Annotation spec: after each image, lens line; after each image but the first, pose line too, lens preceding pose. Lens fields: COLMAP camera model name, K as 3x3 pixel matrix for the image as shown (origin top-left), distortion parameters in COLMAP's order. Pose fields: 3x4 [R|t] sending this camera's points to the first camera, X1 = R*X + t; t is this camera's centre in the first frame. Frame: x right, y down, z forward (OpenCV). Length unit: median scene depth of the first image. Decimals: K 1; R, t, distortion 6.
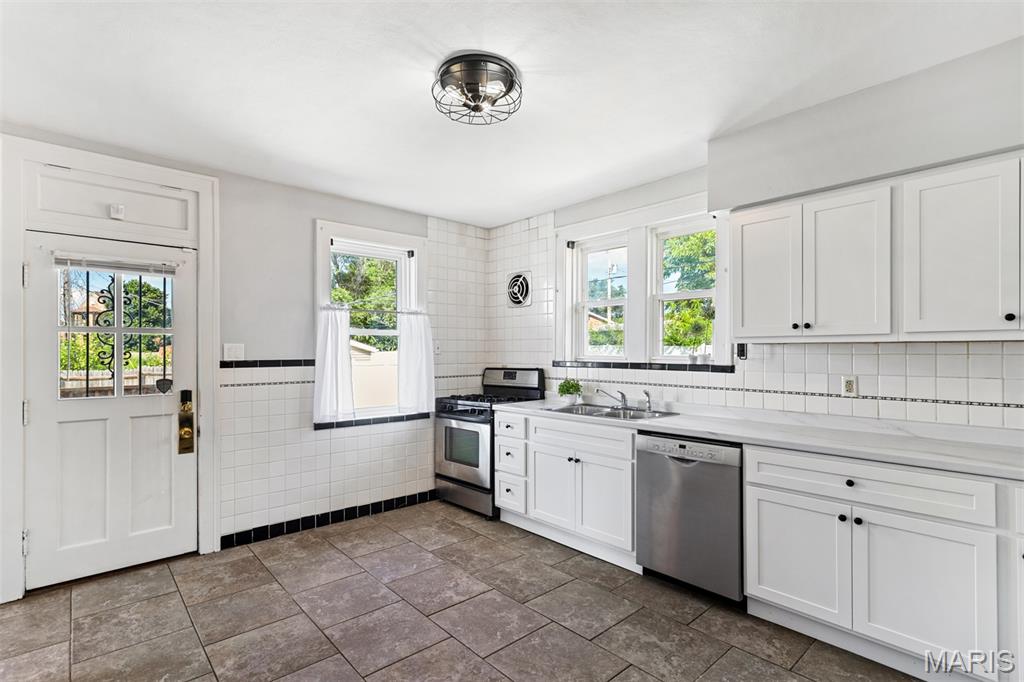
lens RADIAL K [[496.4, 0, 506.6], [0, 496.4, 348.6], [0, 0, 1]] dist [0.001455, 0.000377]
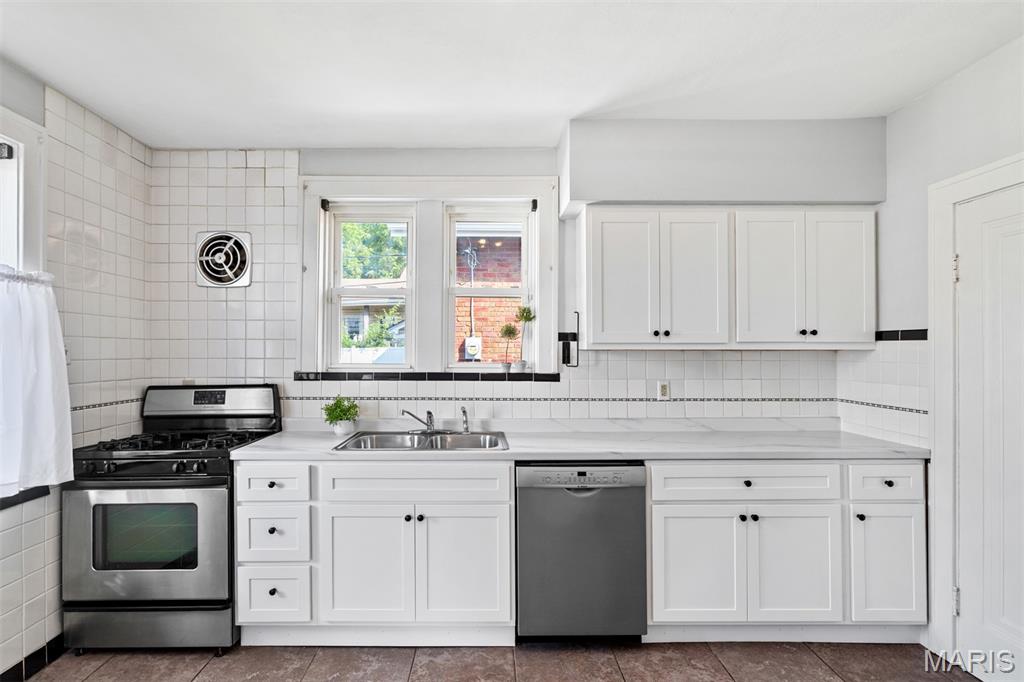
lens RADIAL K [[516.3, 0, 494.7], [0, 516.3, 346.6], [0, 0, 1]] dist [-0.003341, 0.000635]
pose [[0.666069, 0.009534, 0.745829, -0.284491], [-0.004525, 0.999952, -0.008741, -0.005619], [-0.745876, 0.002447, 0.666080, 0.385588]]
